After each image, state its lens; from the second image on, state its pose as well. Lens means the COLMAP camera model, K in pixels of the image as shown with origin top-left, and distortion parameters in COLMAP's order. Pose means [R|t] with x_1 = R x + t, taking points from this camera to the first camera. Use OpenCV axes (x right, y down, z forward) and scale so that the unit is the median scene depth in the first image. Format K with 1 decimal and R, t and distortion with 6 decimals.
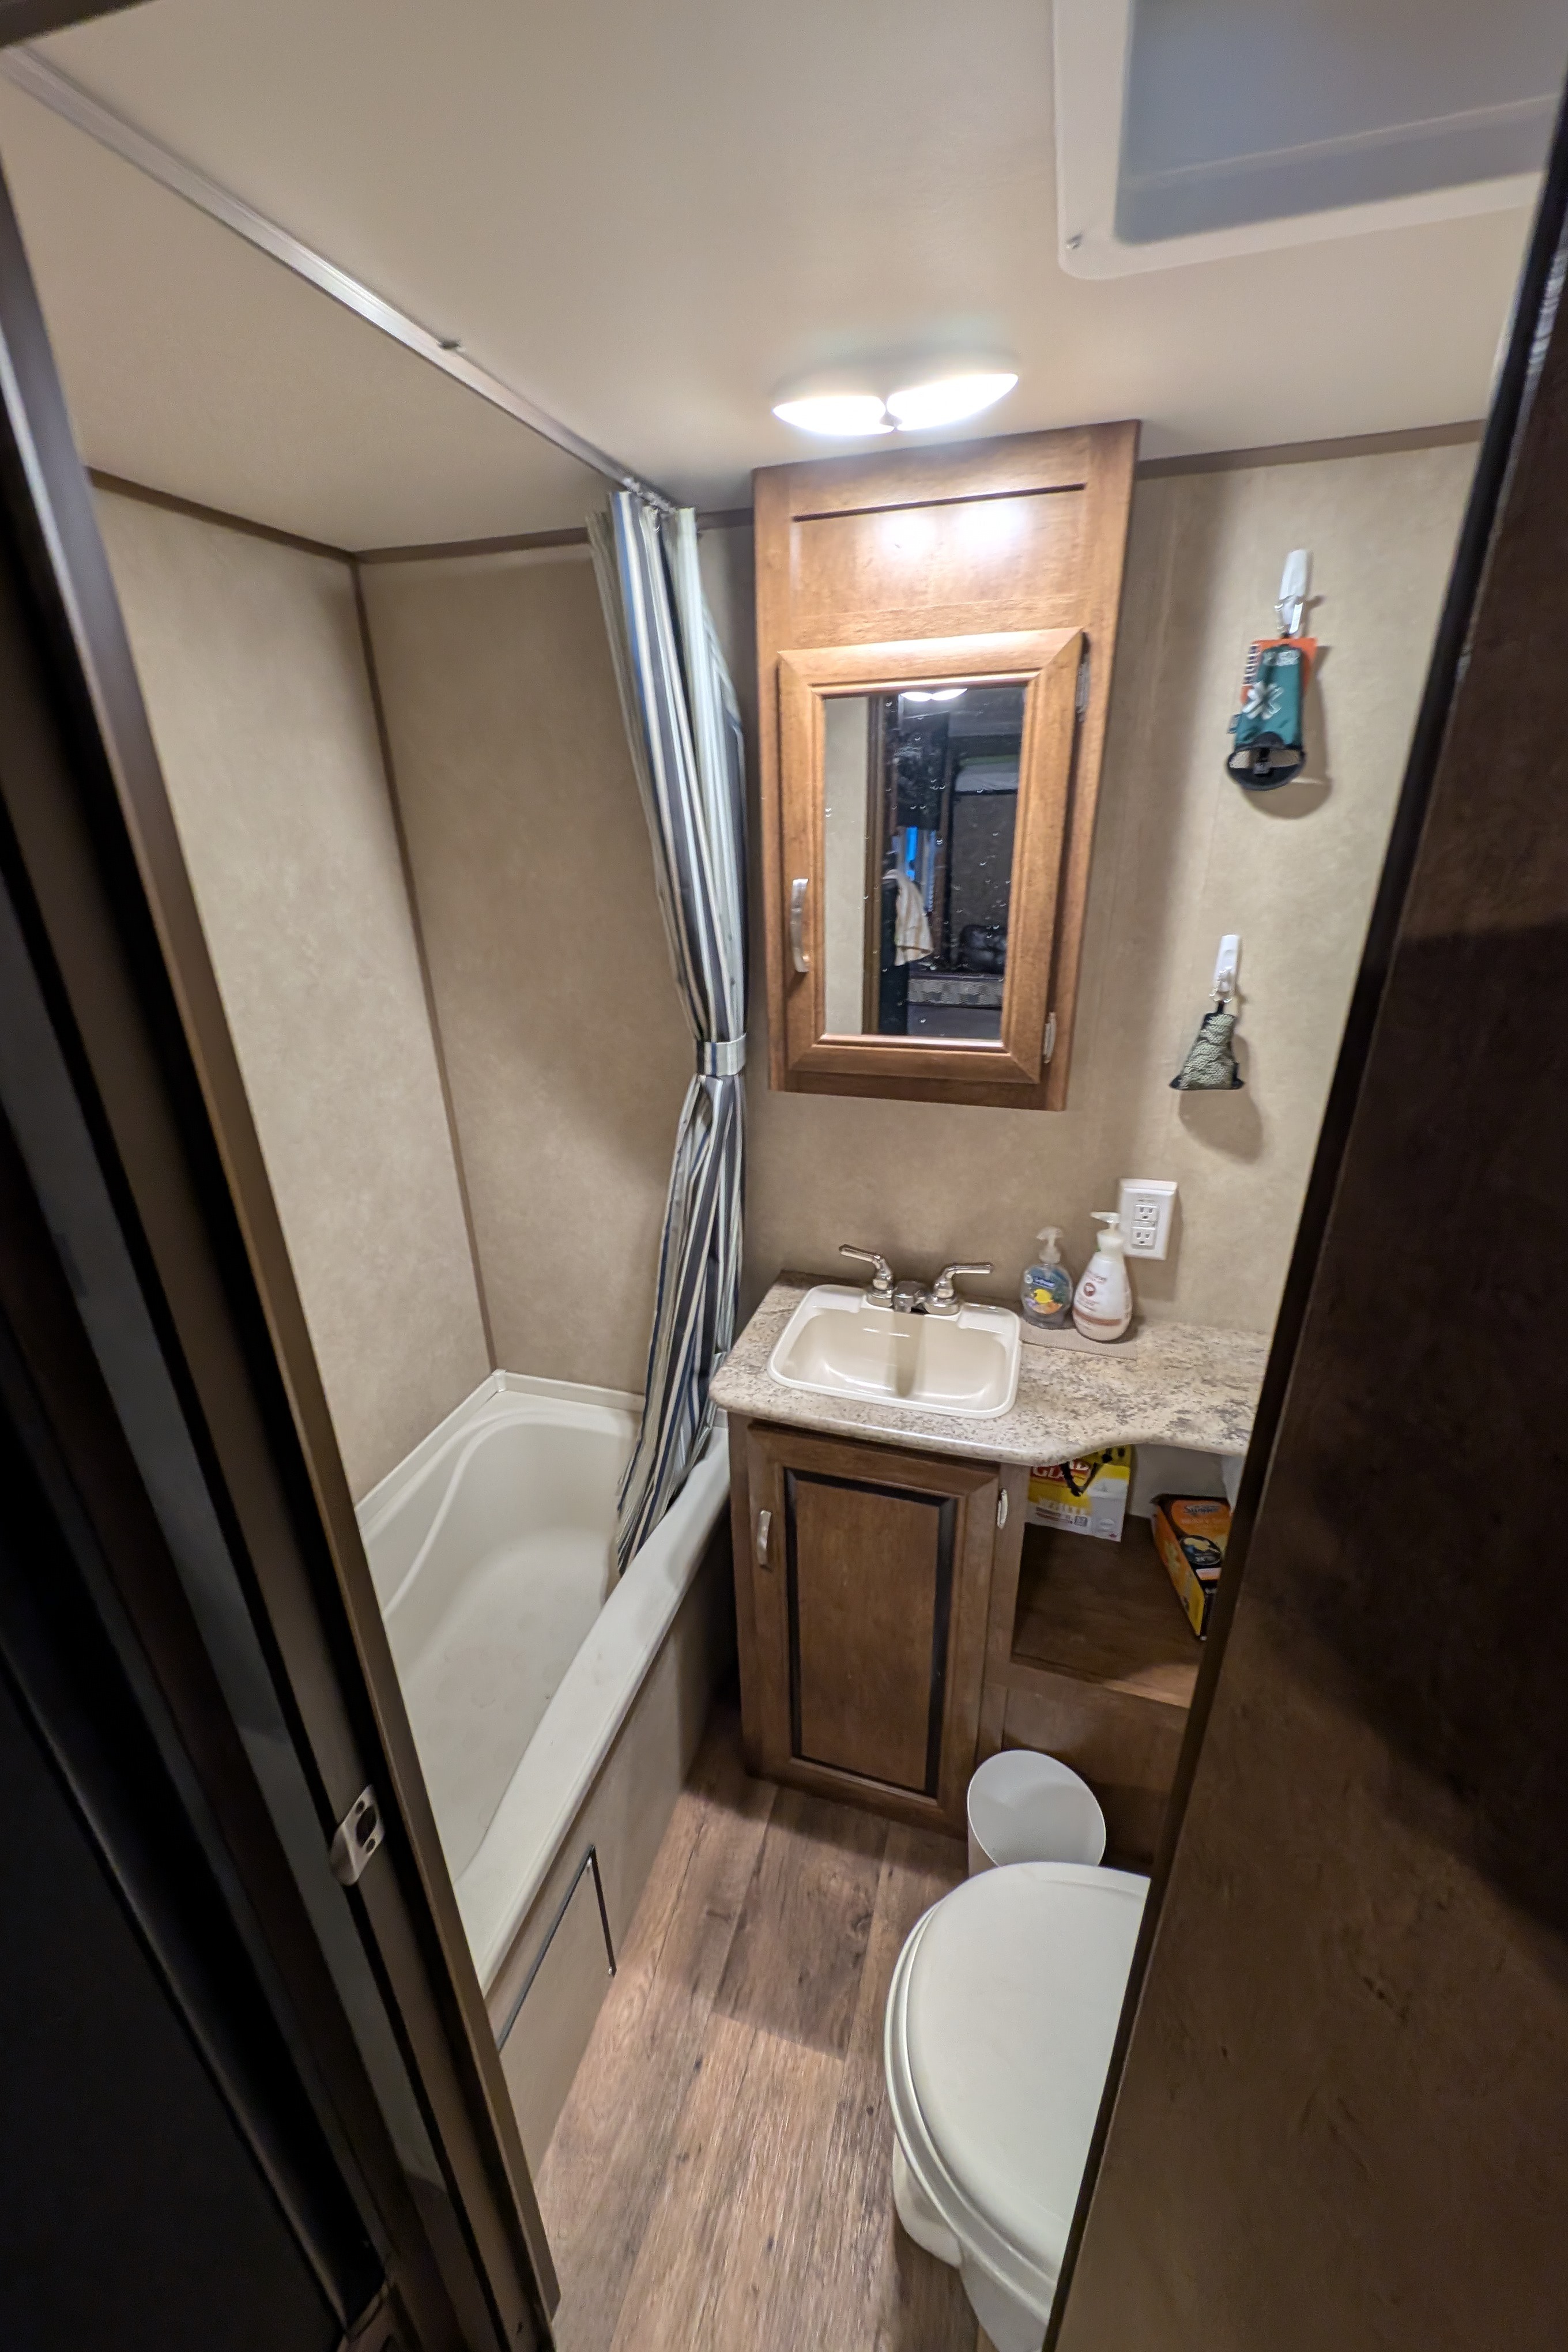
lens RADIAL K [[893.2, 0, 783.6], [0, 893.2, 1174.1], [0, 0, 1]] dist [0.017345, -0.008269]
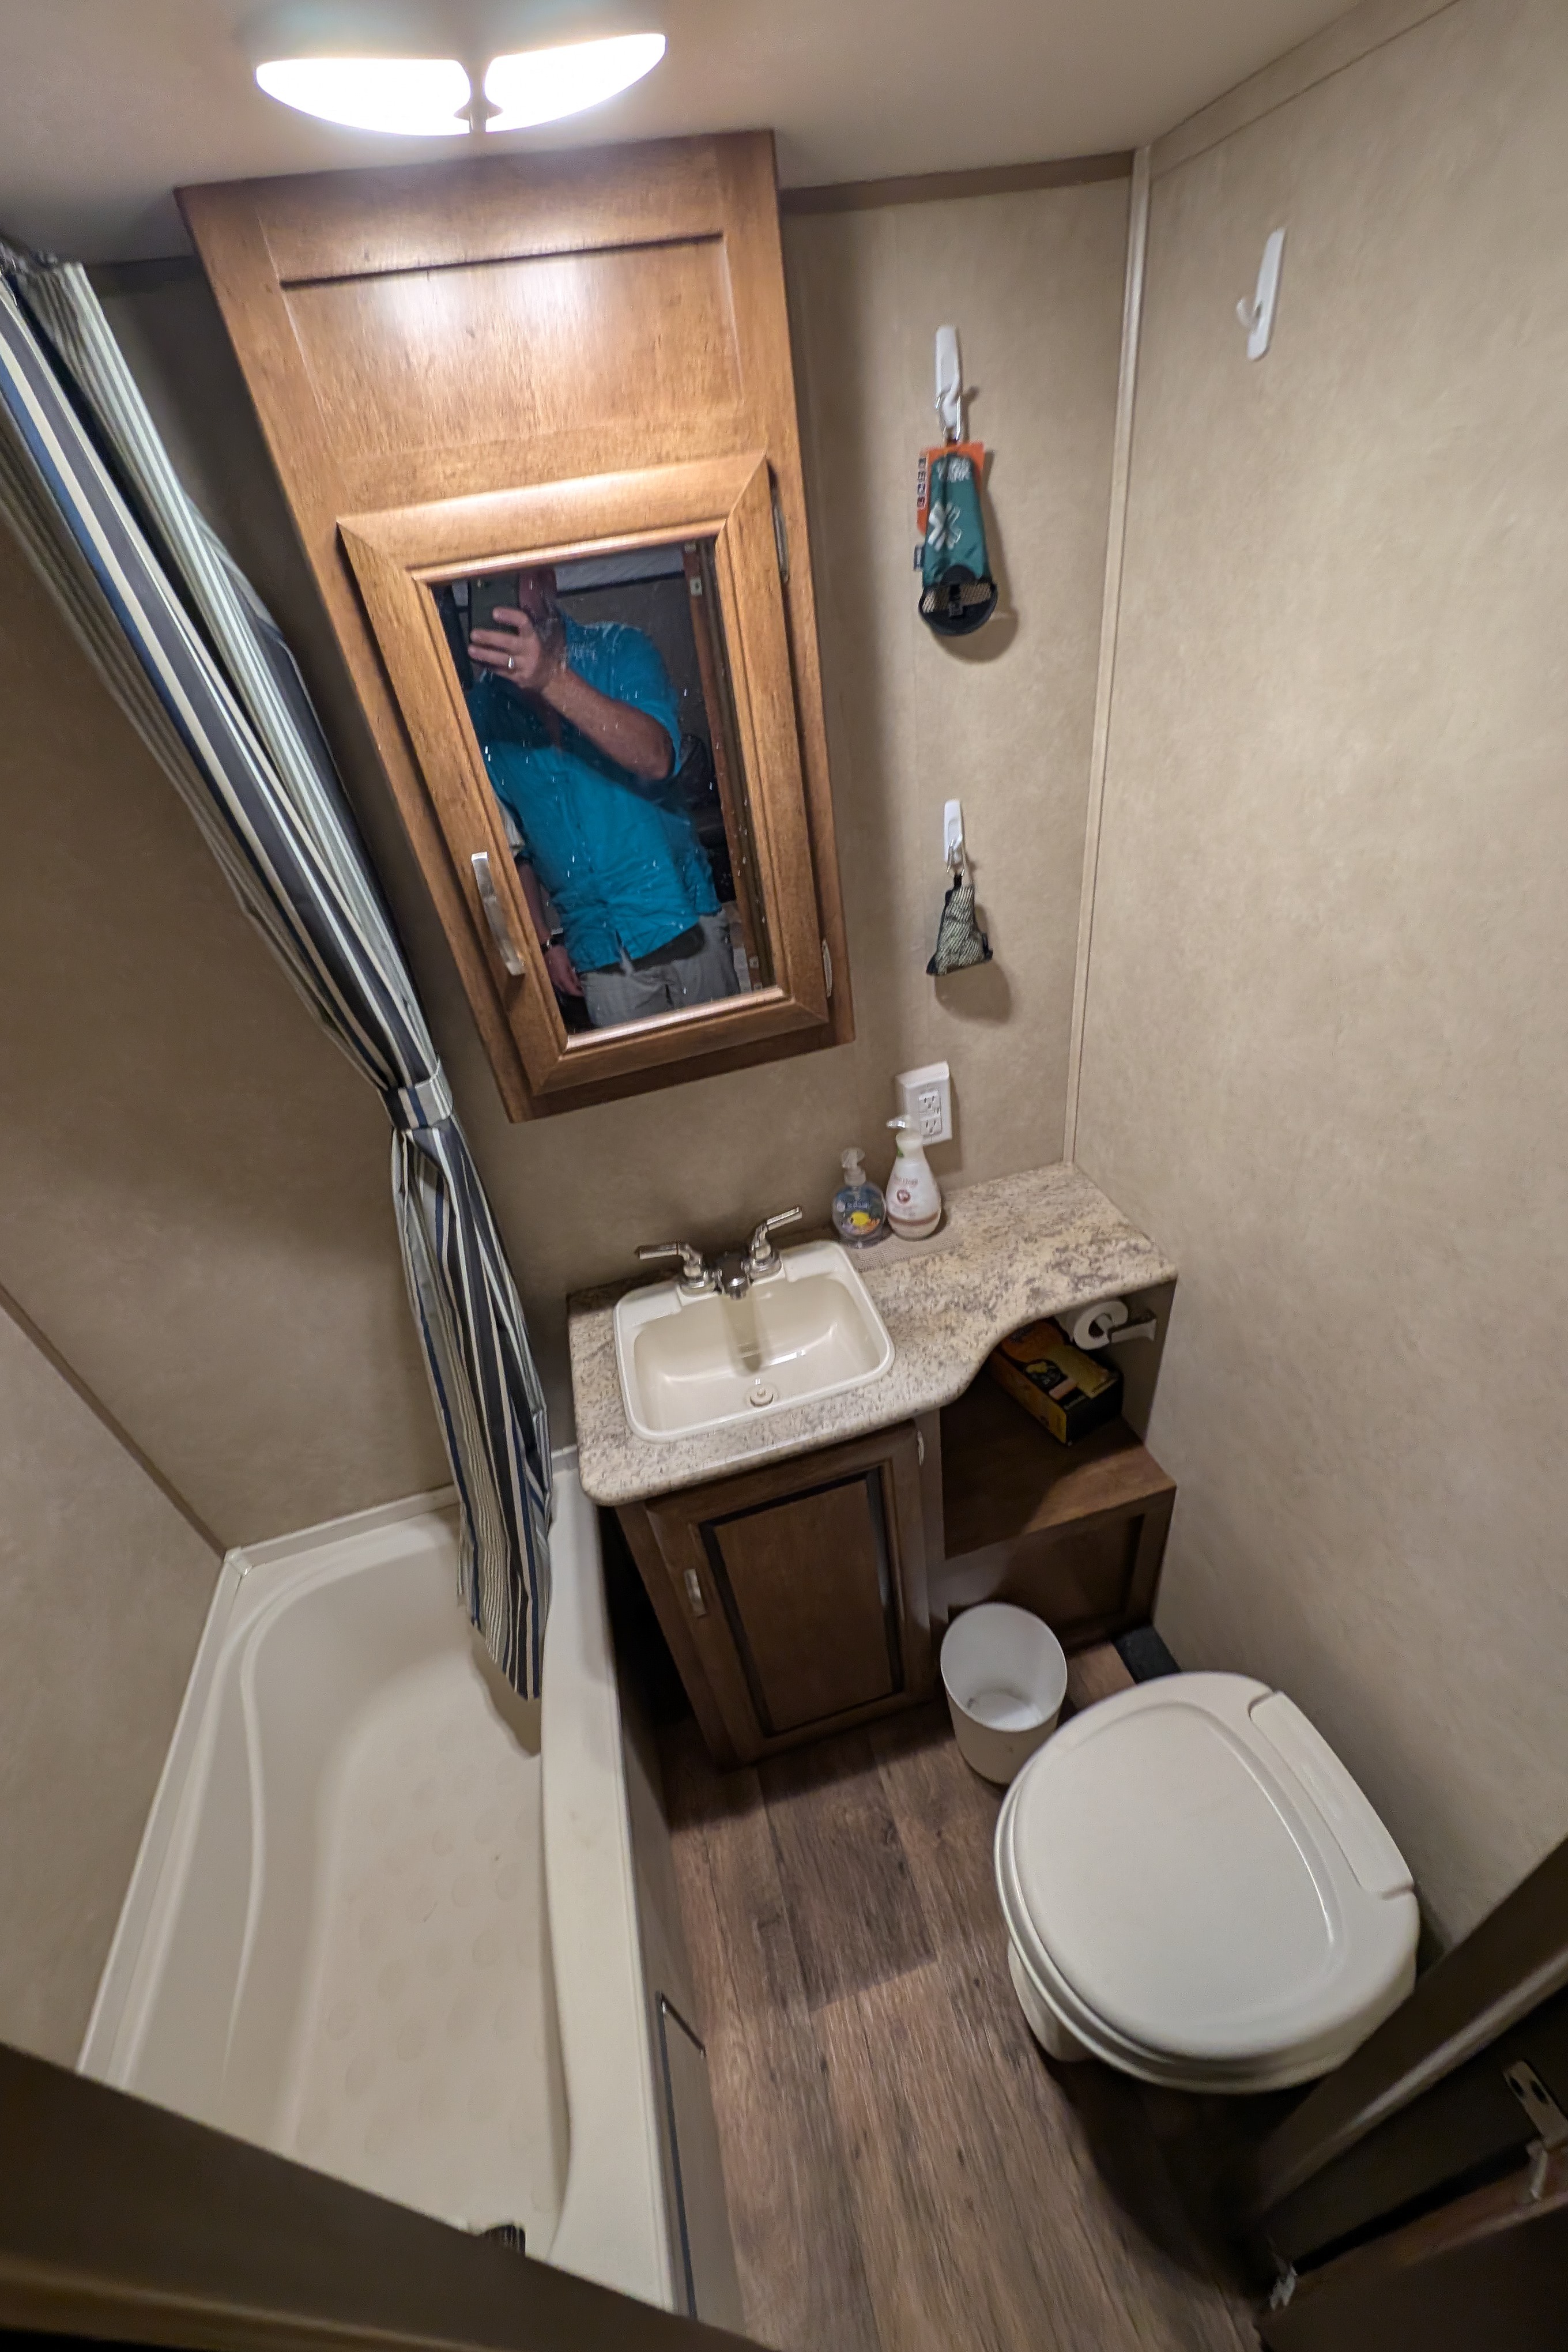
lens RADIAL K [[893.2, 0, 783.6], [0, 893.2, 1174.1], [0, 0, 1]] dist [0.017345, -0.008269]
pose [[0.845847, -0.378204, 0.376170, -0.135628], [0.305094, 0.921473, 0.240427, -0.182496], [-0.437561, -0.088598, 0.894813, 0.211907]]
